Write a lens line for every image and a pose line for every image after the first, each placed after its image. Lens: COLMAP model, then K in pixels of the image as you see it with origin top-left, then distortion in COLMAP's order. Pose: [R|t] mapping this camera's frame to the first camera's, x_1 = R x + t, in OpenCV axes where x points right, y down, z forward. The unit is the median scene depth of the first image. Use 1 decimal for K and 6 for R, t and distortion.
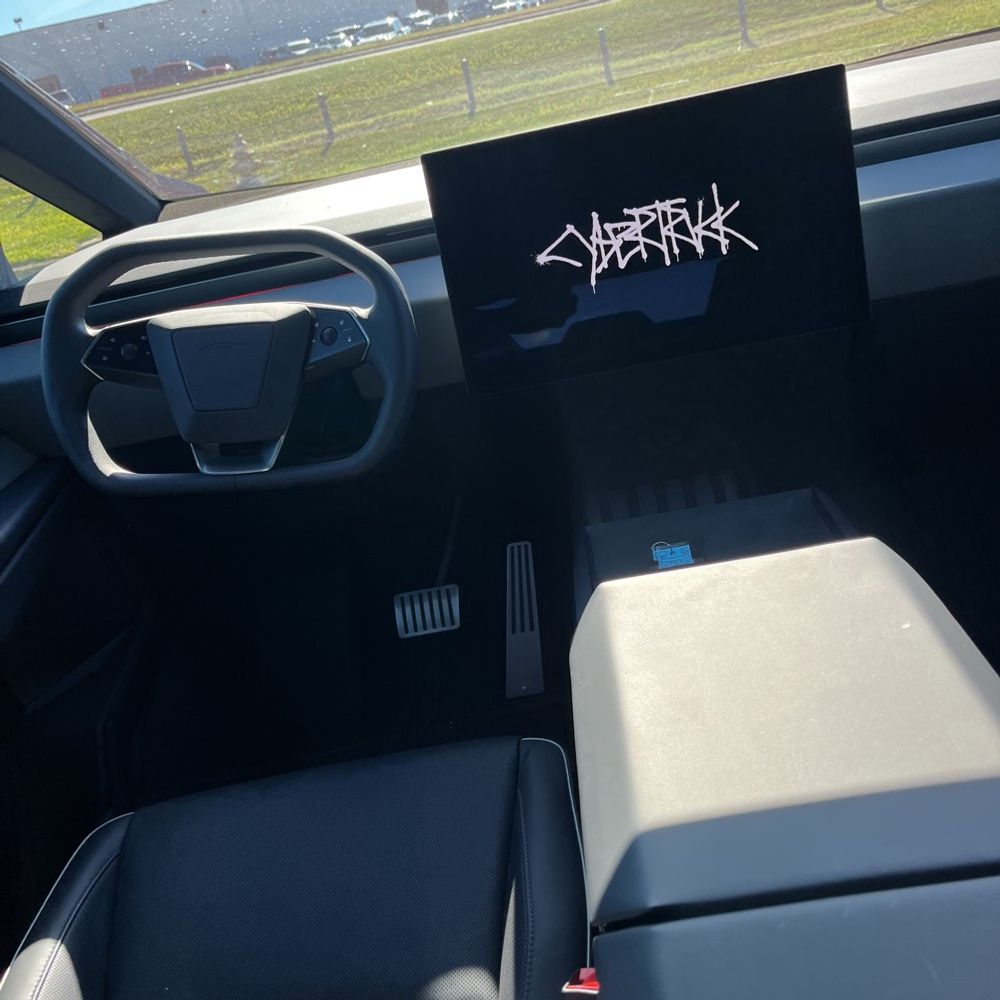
lens RADIAL K [[1016.3, 0, 487.6], [0, 1016.3, 535.2], [0, 0, 1]] dist [0.014231, 0.000000]
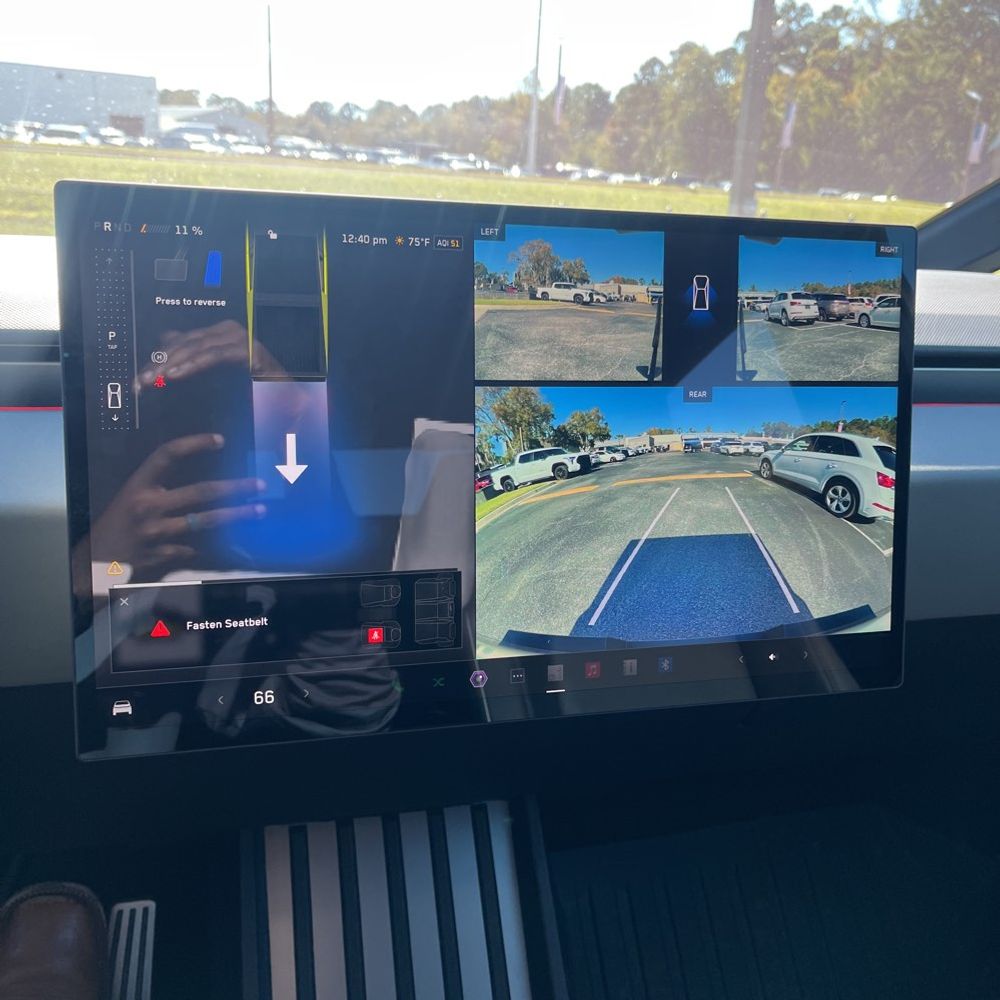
lens RADIAL K [[1016.3, 0, 521.1], [0, 1016.3, 491.3], [0, 0, 1]] dist [0.014231, 0.000000]
pose [[0.921203, 0.155579, 0.356623, -0.000996], [-0.084296, 0.974611, -0.207431, -0.013238], [-0.379840, 0.161024, 0.910929, 0.041554]]
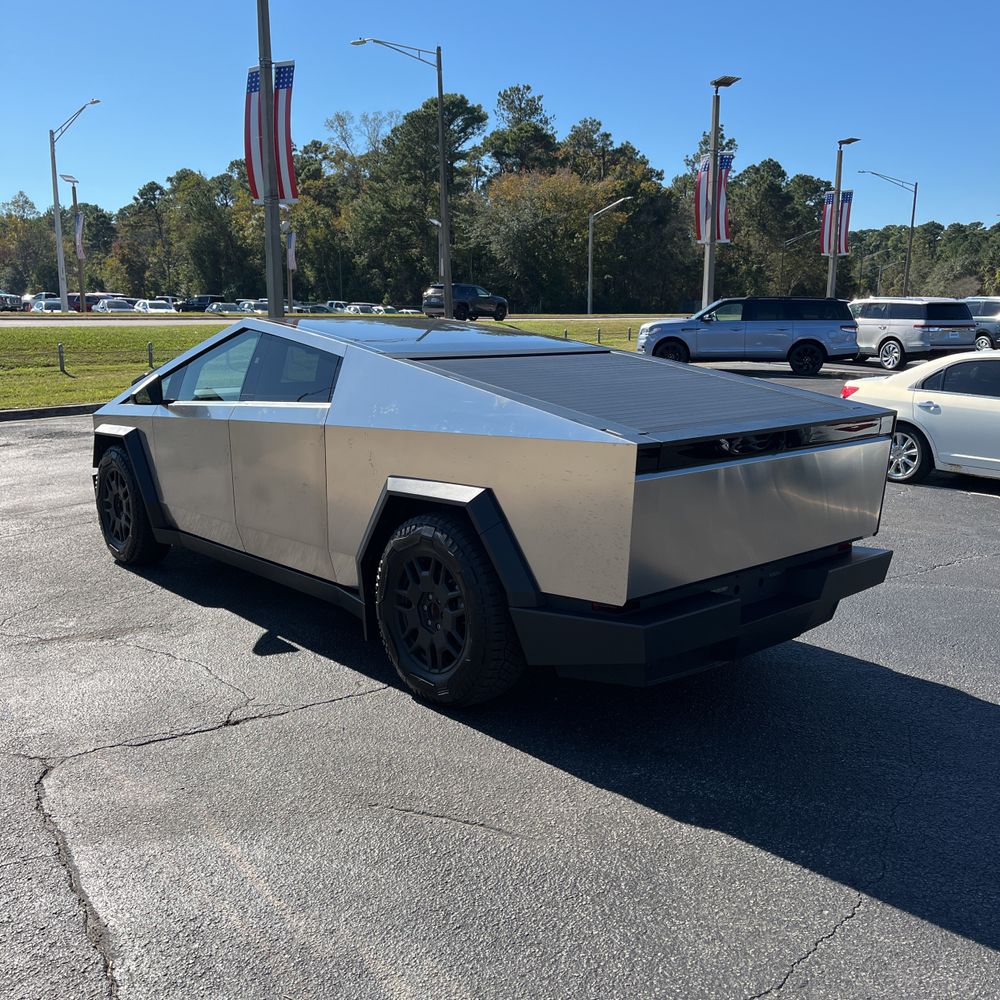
lens RADIAL K [[1016.3, 0, 498.3], [0, 1016.3, 496.8], [0, 0, 1]] dist [0.014231, 0.000000]
pose [[0.720220, 0.076037, 0.689566, -0.208218], [0.168173, 0.945193, -0.279873, 0.142010], [-0.673053, 0.317537, 0.667959, -0.243465]]
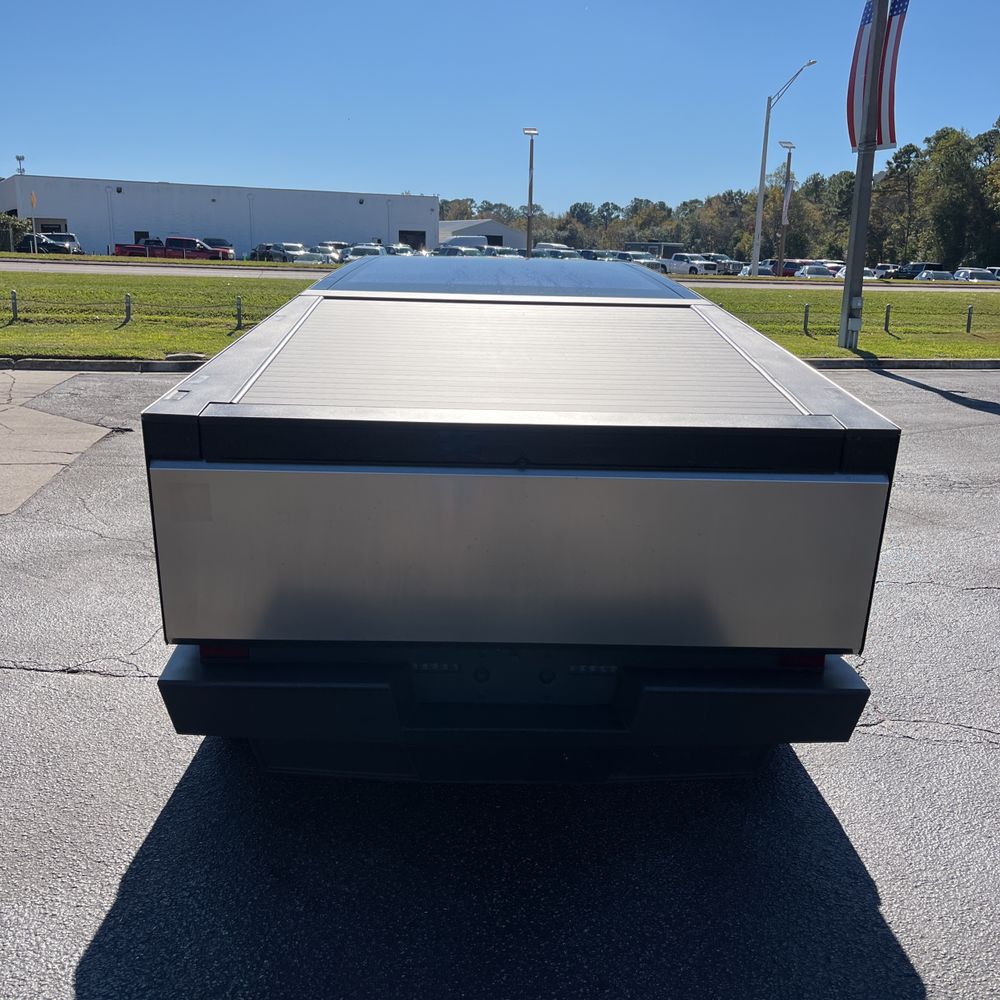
lens RADIAL K [[1016.3, 0, 492.0], [0, 1016.3, 504.2], [0, 0, 1]] dist [0.014231, 0.000000]
pose [[0.974819, 0.206195, 0.084927, -0.014134], [-0.180608, 0.953398, -0.241689, 0.116815], [-0.130804, 0.220264, 0.966630, -0.266772]]
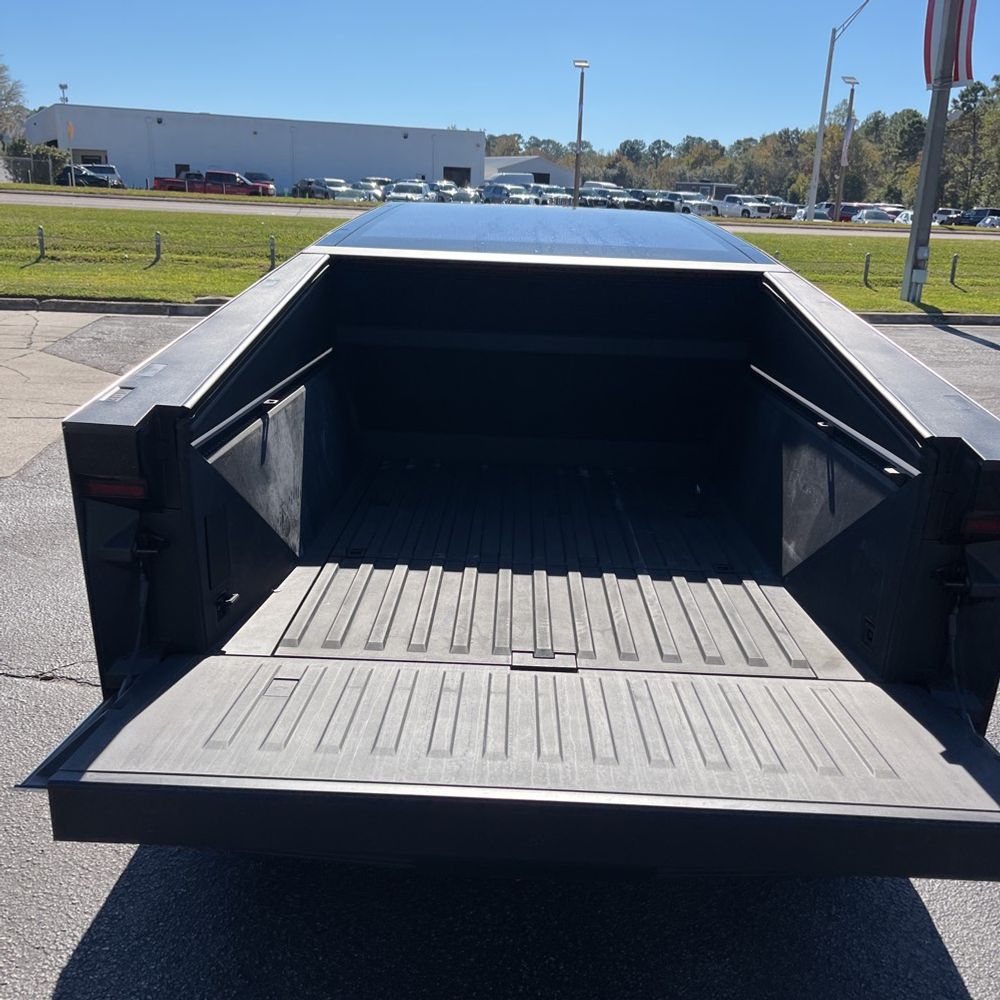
lens RADIAL K [[1016.3, 0, 503.7], [0, 1016.3, 514.6], [0, 0, 1]] dist [0.014231, 0.000000]
pose [[0.972395, 0.222054, 0.071696, -0.011861], [-0.207116, 0.962877, -0.173120, 0.098735], [-0.107477, 0.153492, 0.982288, -0.238465]]
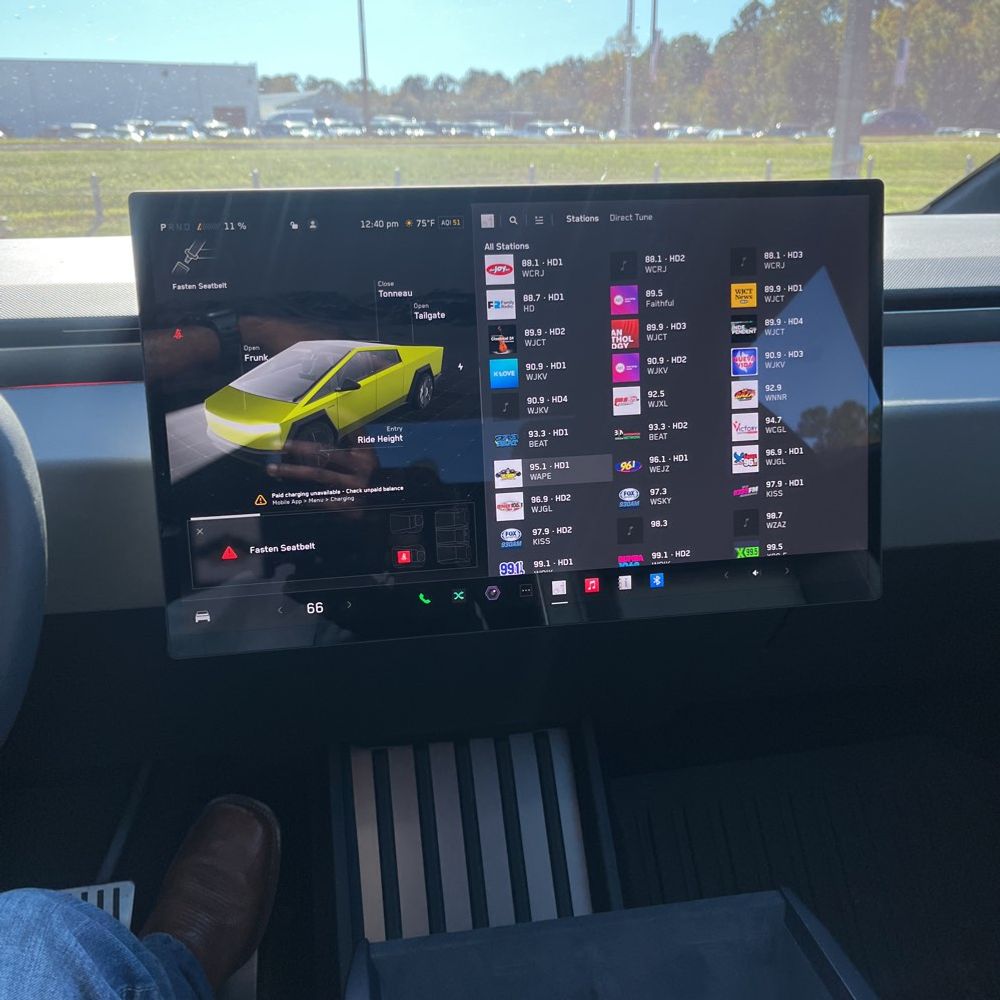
lens RADIAL K [[1016.3, 0, 504.2], [0, 1016.3, 510.3], [0, 0, 1]] dist [0.014231, 0.000000]
pose [[0.962222, 0.111898, 0.248209, 0.000907], [-0.075344, 0.985475, -0.152189, -0.011146], [-0.261634, 0.127738, 0.956677, 0.034901]]
